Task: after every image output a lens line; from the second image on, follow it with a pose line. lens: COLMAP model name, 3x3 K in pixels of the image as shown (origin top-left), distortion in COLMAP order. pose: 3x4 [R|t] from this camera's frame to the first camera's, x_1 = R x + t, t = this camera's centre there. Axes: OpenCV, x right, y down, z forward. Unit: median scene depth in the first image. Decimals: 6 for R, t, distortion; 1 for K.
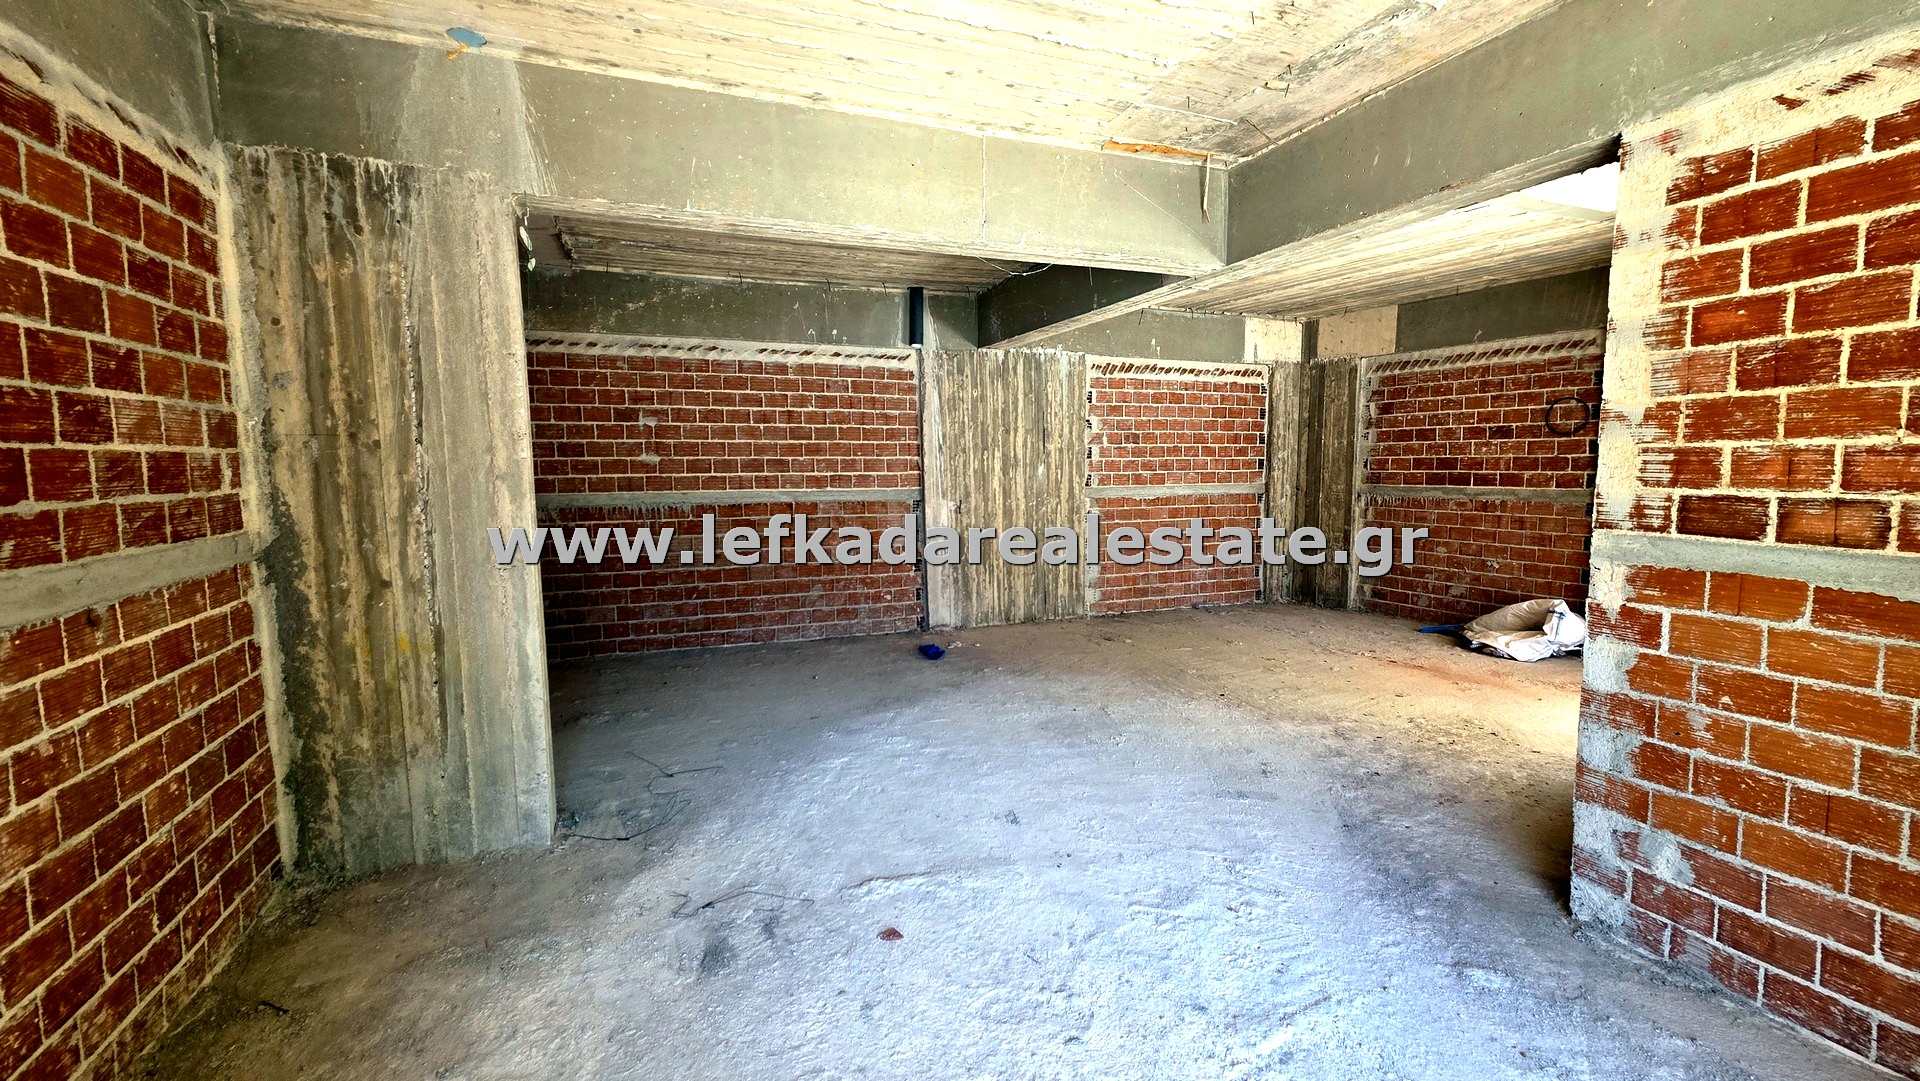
lens RADIAL K [[766.7, 0, 961.6], [0, 766.7, 535.4], [0, 0, 1]] dist [0.003364, -0.000676]
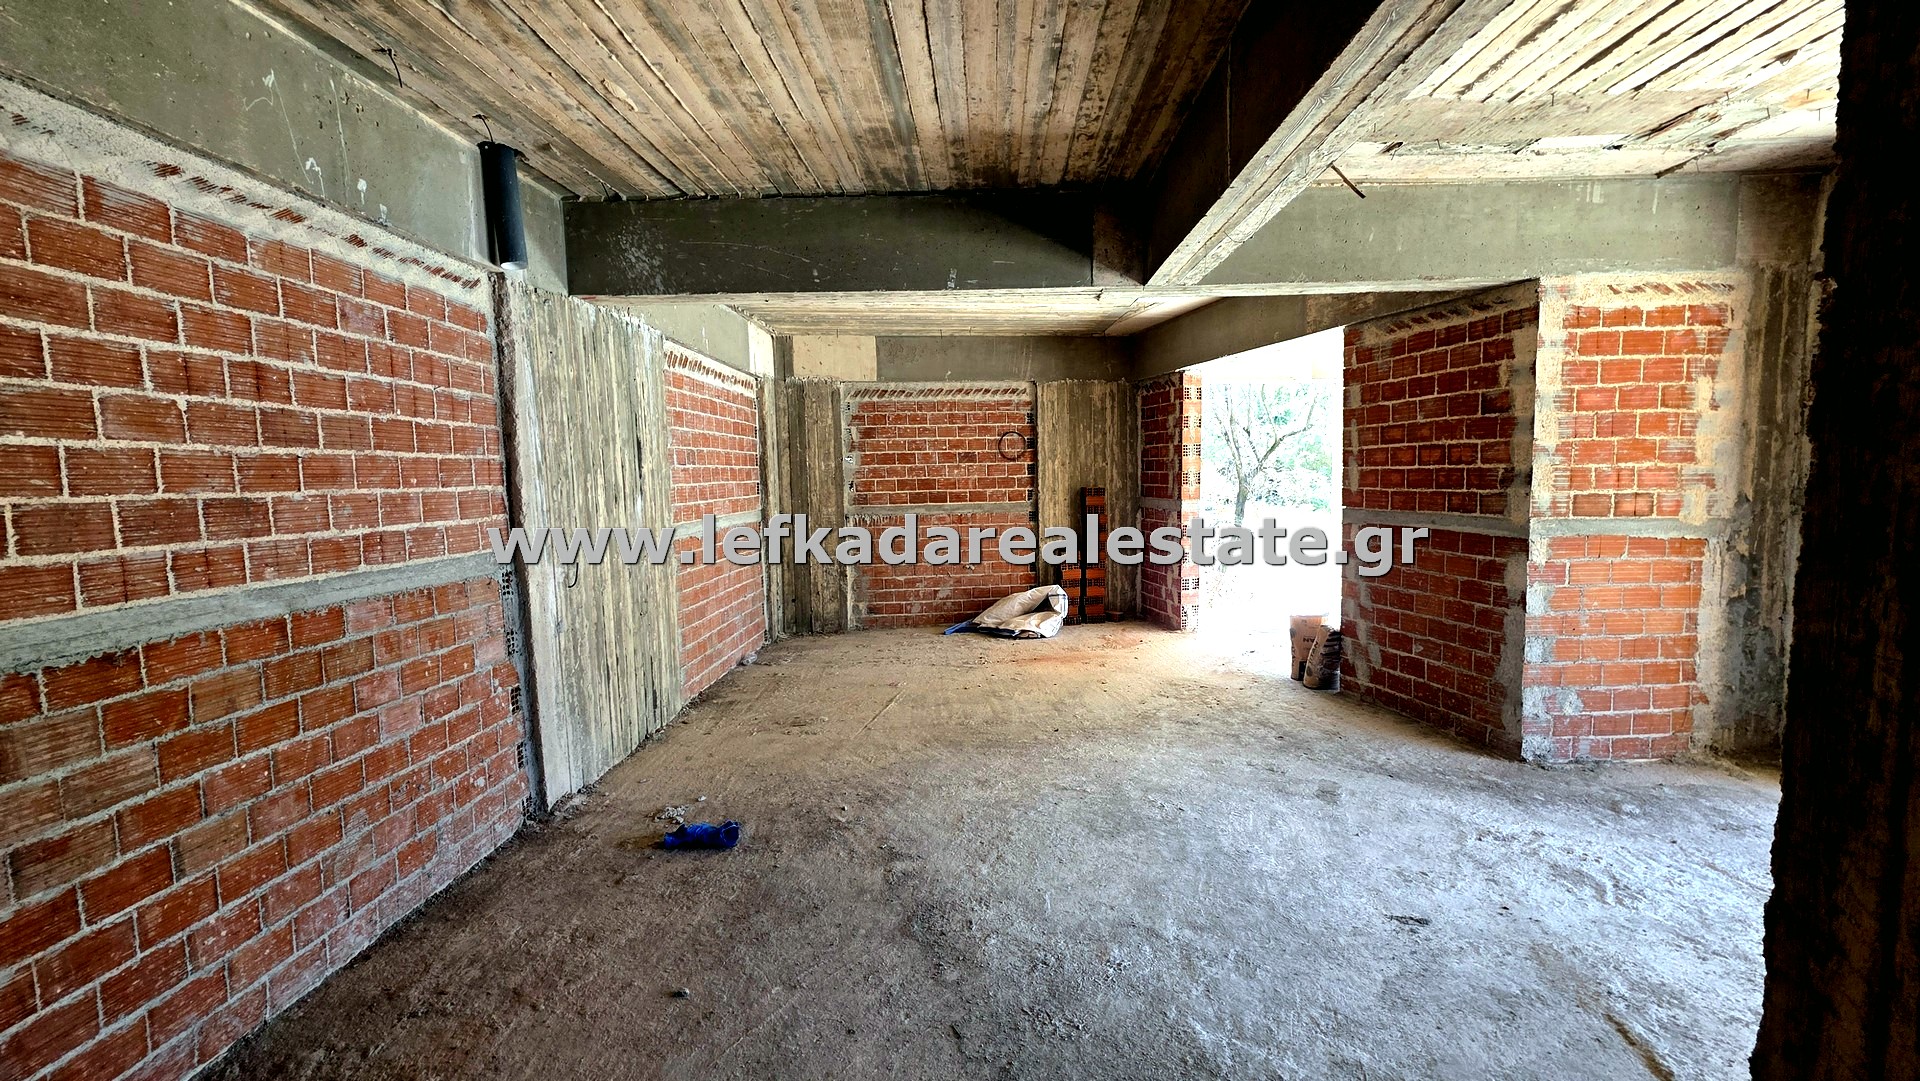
lens RADIAL K [[766.7, 0, 961.6], [0, 766.7, 535.4], [0, 0, 1]] dist [0.003364, -0.000676]
pose [[0.385891, -0.076859, 0.919337, -0.438646], [0.105792, 0.993636, 0.038665, -0.062541], [-0.916458, 0.082338, 0.391567, 0.569339]]
